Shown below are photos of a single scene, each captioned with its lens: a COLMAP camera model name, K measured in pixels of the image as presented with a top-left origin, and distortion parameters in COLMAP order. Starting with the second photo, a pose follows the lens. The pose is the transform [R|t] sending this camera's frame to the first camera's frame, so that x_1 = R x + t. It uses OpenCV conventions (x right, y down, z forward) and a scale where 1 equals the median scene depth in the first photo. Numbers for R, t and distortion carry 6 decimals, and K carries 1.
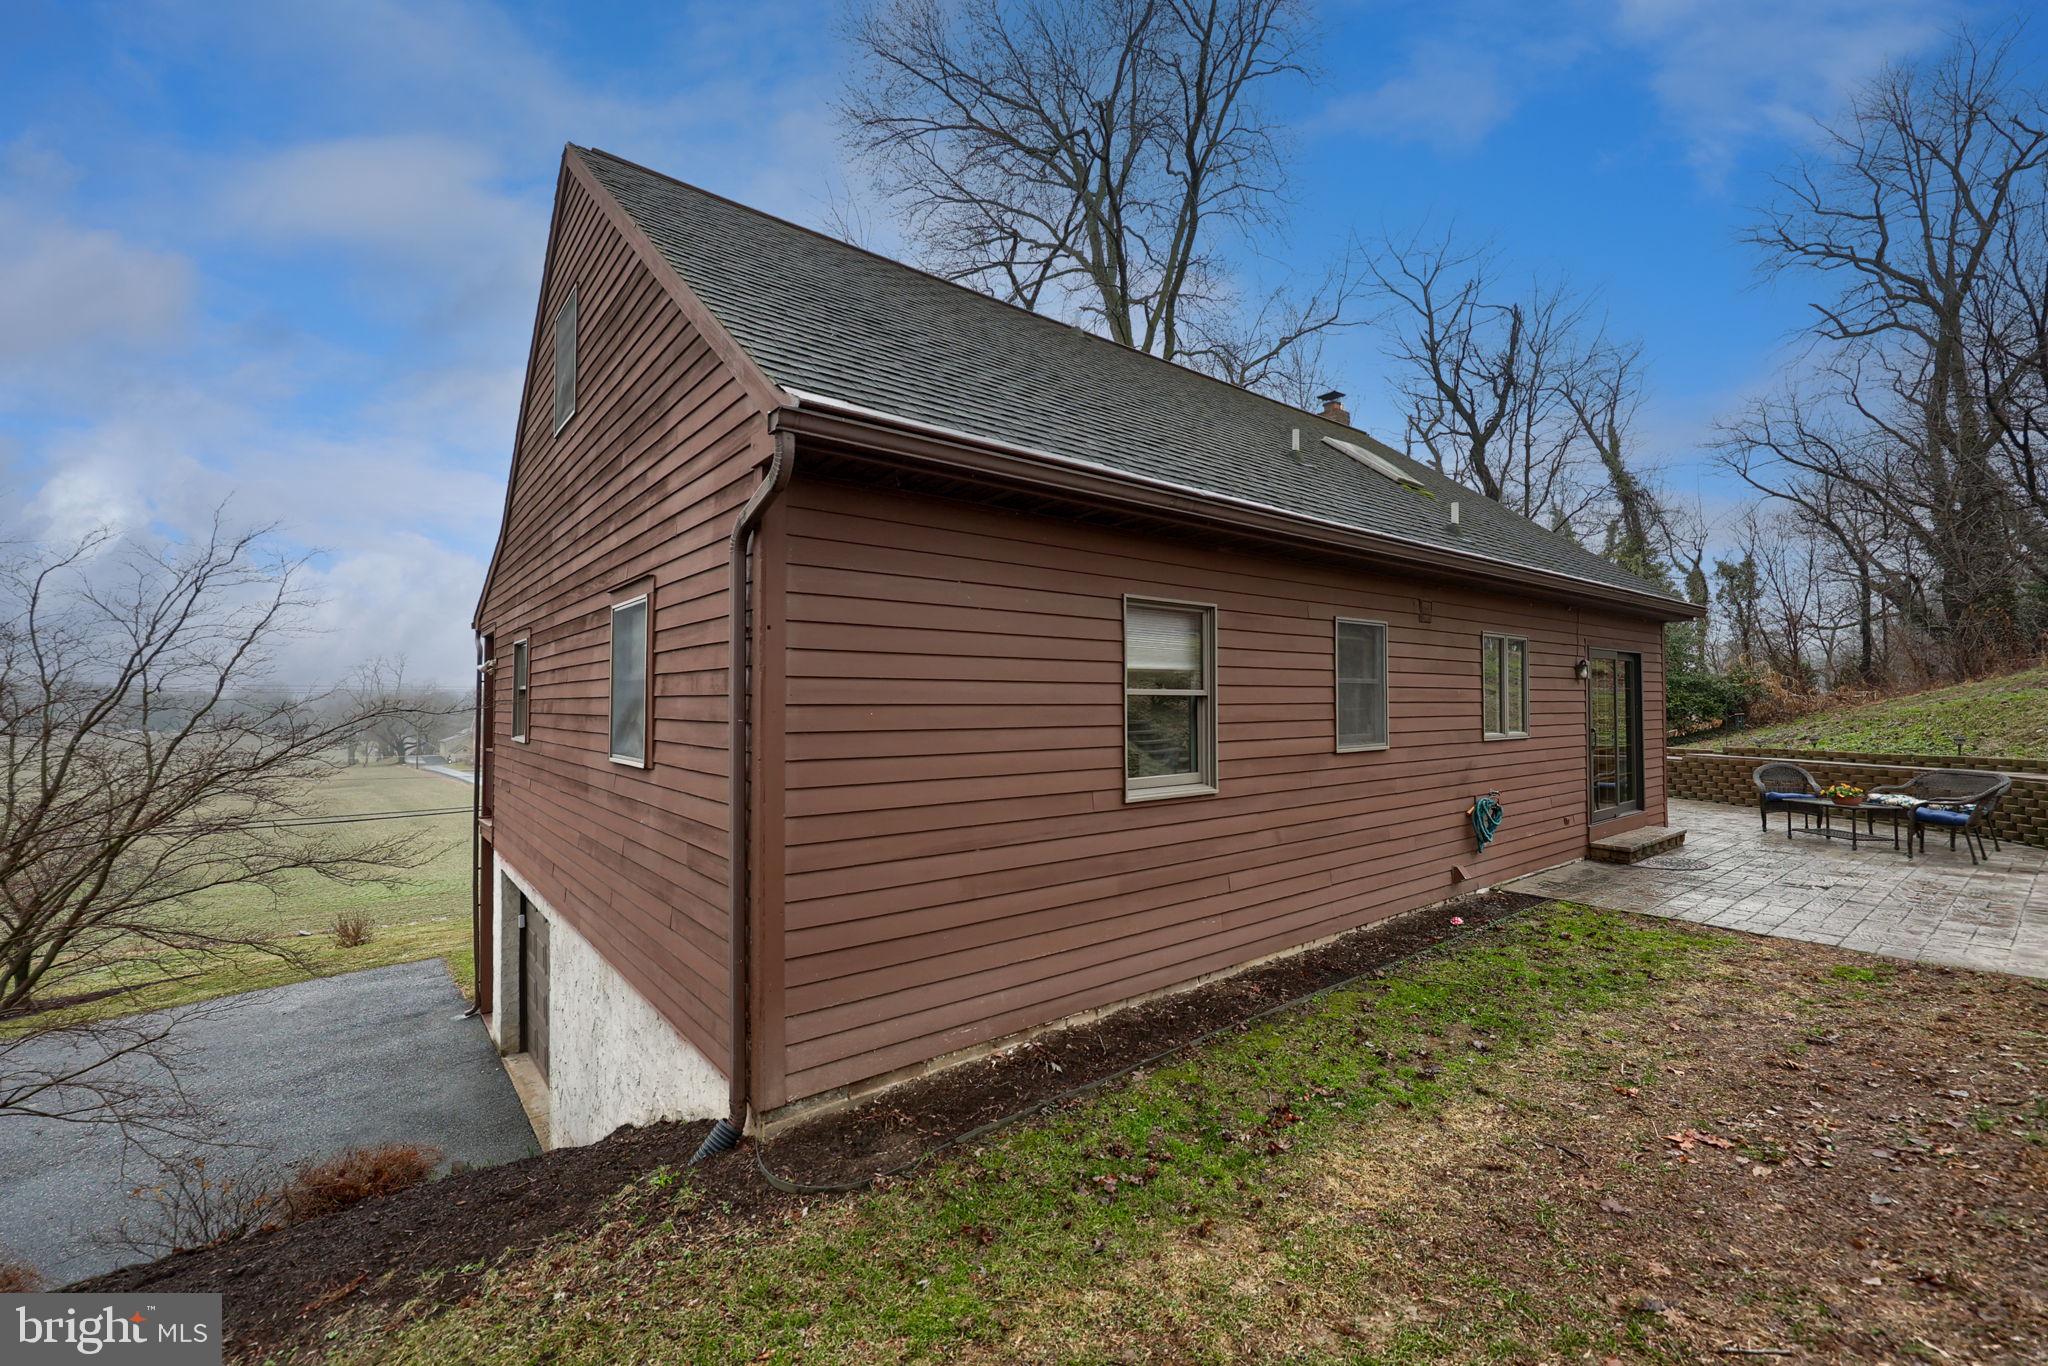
lens RADIAL K [[836.8, 0, 1023.9], [0, 836.8, 682.0], [0, 0, 1]] dist [0.002874, 0.000082]
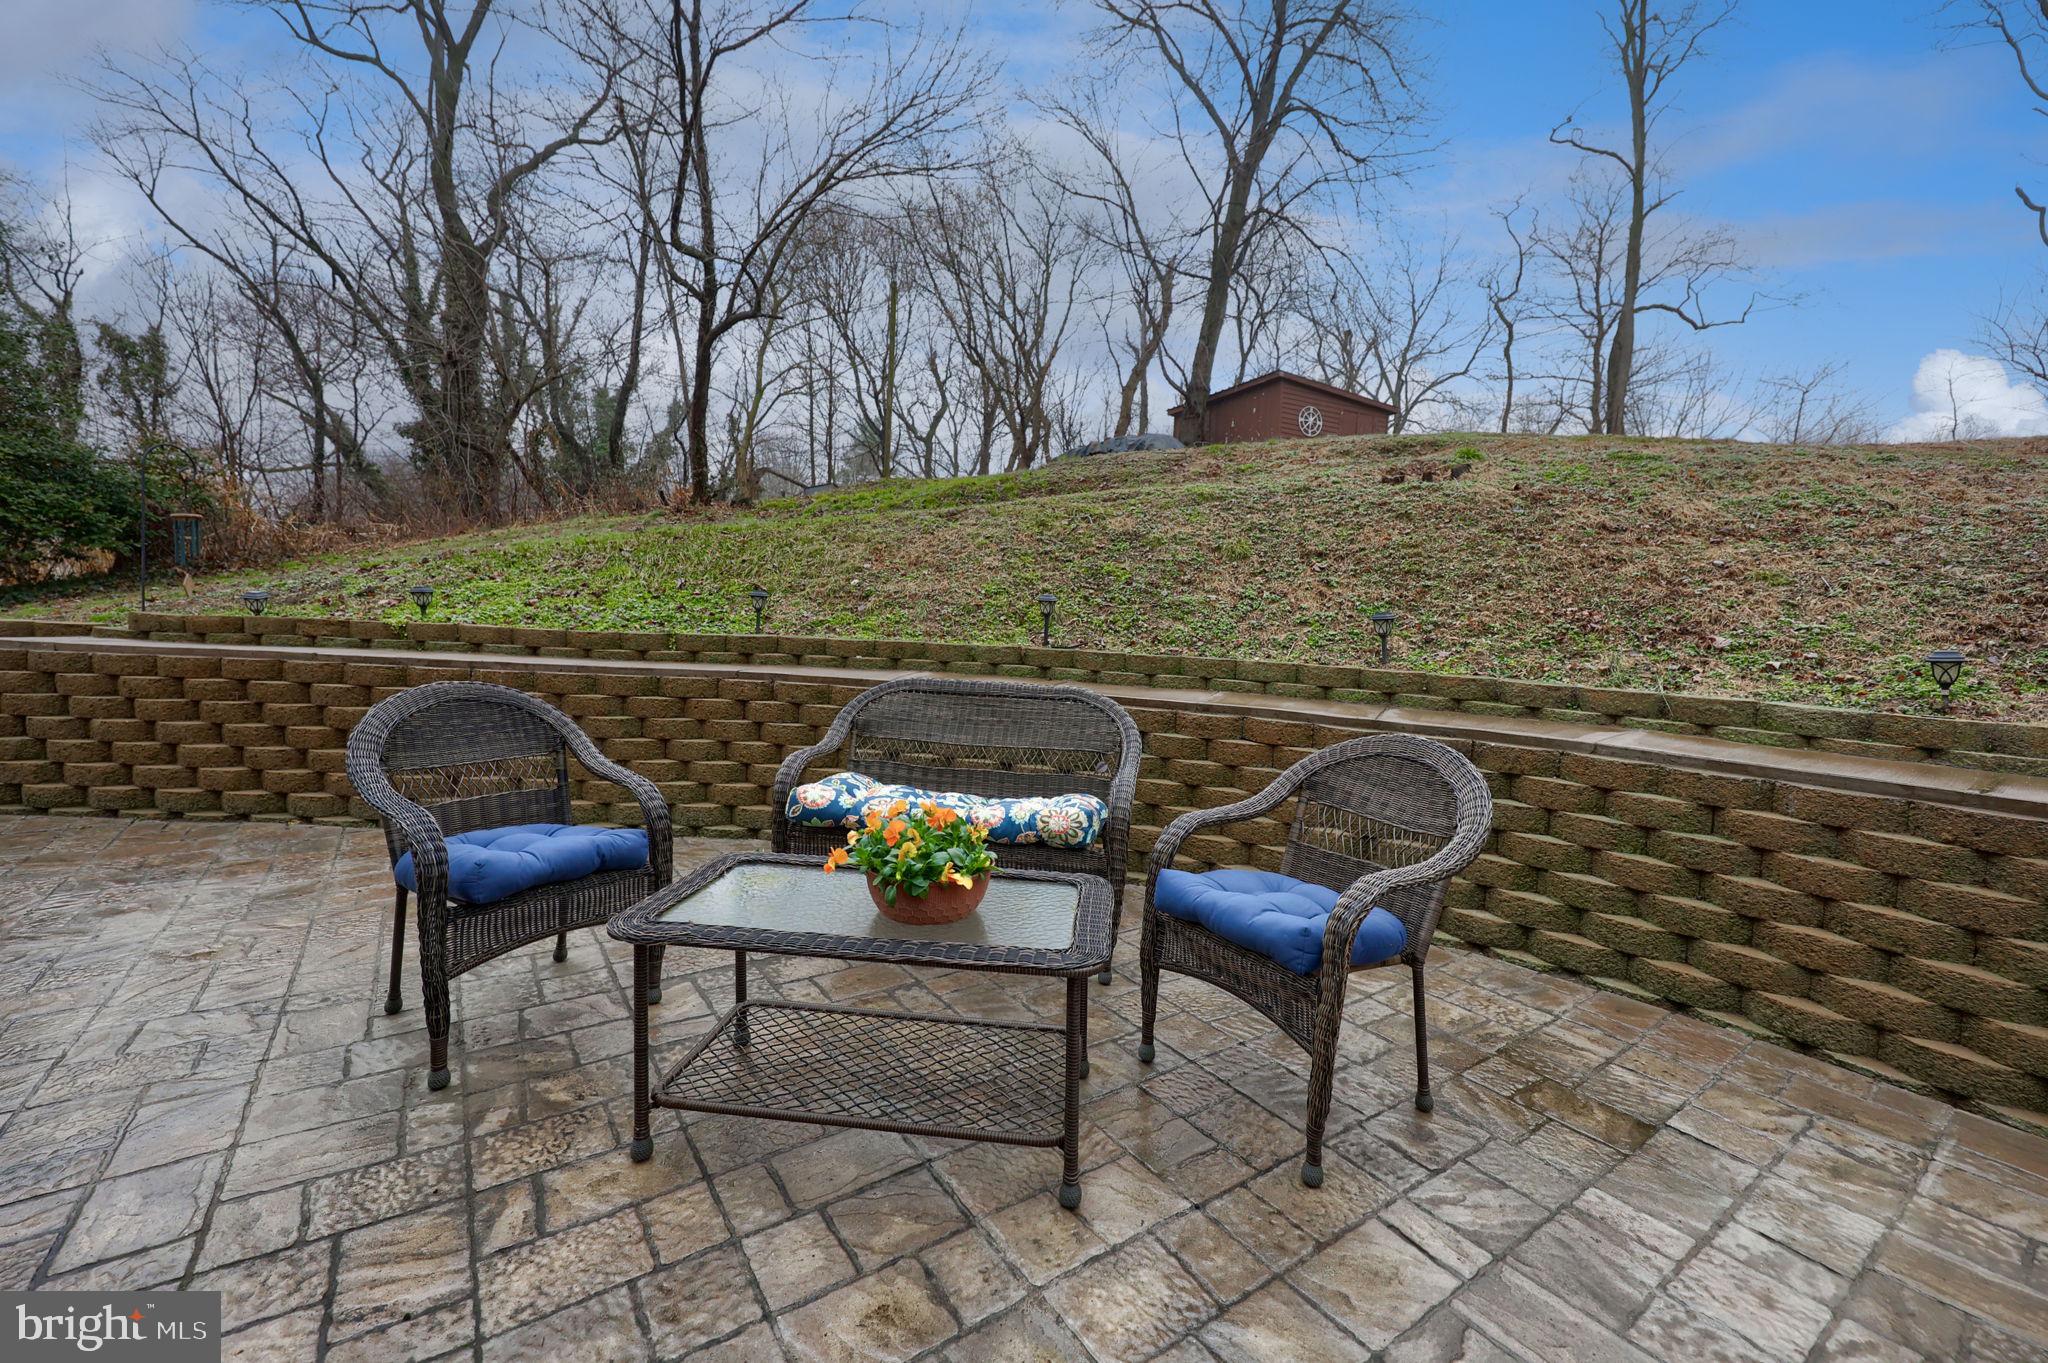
lens RADIAL K [[836.8, 0, 1028.0], [0, 836.8, 665.4], [0, 0, 1]] dist [0.002874, 0.000082]
pose [[0.042173, -0.050559, 0.997830, 0.324763], [-0.077629, 0.995534, 0.053724, 0.032778], [-0.996090, -0.079726, 0.038060, 0.396889]]
